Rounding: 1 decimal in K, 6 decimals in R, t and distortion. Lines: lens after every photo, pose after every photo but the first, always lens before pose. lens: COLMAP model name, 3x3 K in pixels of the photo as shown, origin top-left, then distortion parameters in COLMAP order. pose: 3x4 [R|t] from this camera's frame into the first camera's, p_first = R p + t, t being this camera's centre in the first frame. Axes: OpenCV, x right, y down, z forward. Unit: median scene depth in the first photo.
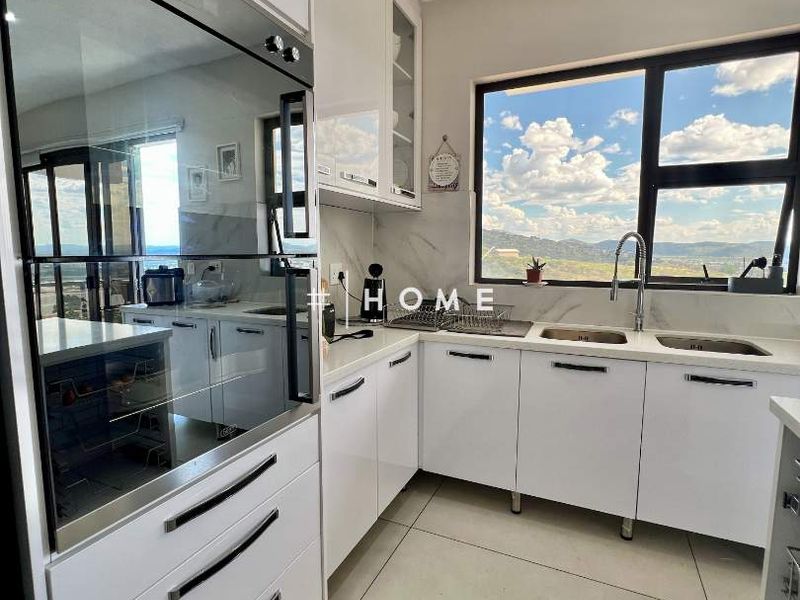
lens RADIAL K [[426.5, 0, 399.5], [0, 426.5, 280.6], [0, 0, 1]] dist [0.000416, 0.000081]
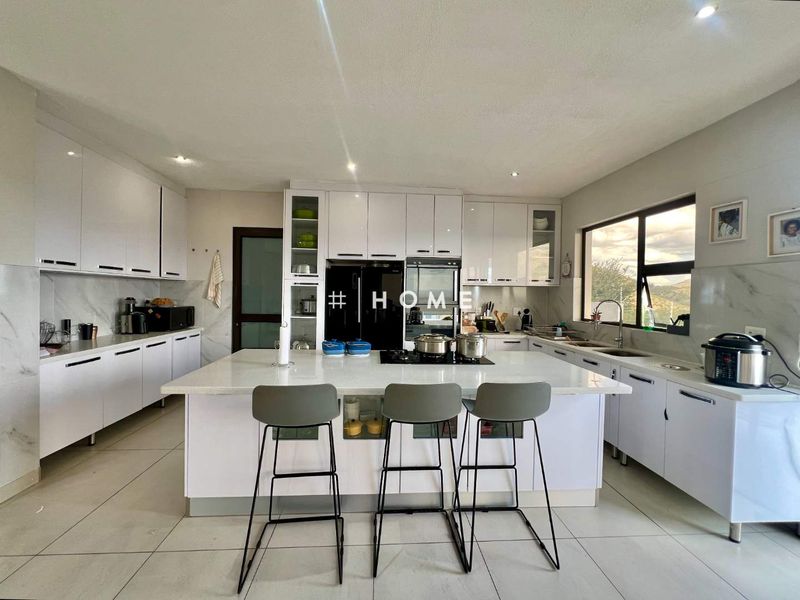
lens RADIAL K [[329.0, 0, 400.0], [0, 329.0, 300.0], [0, 0, 1]] dist [-0.000172, 0.000021]
pose [[0.483130, 0.027202, -0.875126, 1.239373], [-0.111291, 0.993318, -0.030565, 0.048947], [0.868447, 0.112160, 0.482929, -0.579739]]
